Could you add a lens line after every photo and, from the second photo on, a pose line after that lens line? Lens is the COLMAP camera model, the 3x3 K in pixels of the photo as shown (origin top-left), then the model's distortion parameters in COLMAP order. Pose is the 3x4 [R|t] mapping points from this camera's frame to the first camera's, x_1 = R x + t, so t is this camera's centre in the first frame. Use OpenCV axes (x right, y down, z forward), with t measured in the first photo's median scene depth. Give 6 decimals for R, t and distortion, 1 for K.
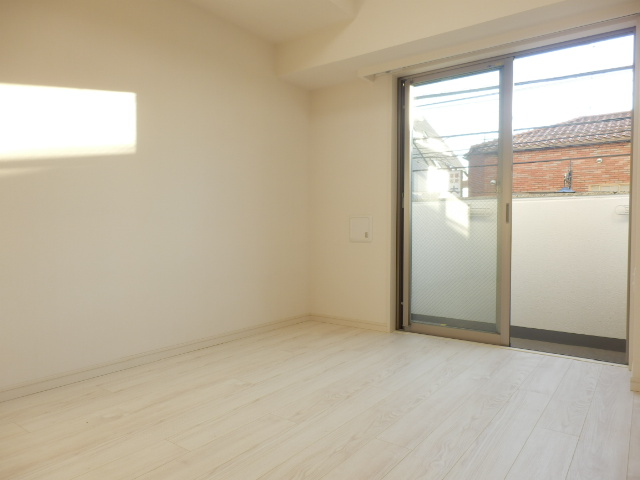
lens RADIAL K [[445.5, 0, 320.0], [0, 445.5, 240.0], [0, 0, 1]] dist [-0.000965, -0.001203]
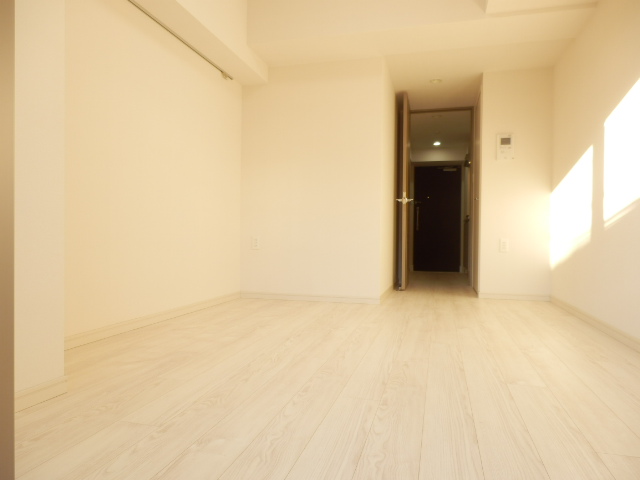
lens RADIAL K [[445.5, 0, 320.0], [0, 445.5, 240.0], [0, 0, 1]] dist [-0.000965, -0.001203]
pose [[-0.930351, -0.011875, -0.366478, 0.475254], [-0.018708, 0.999711, 0.015098, 0.063562], [0.366193, 0.020903, -0.930304, 1.678634]]
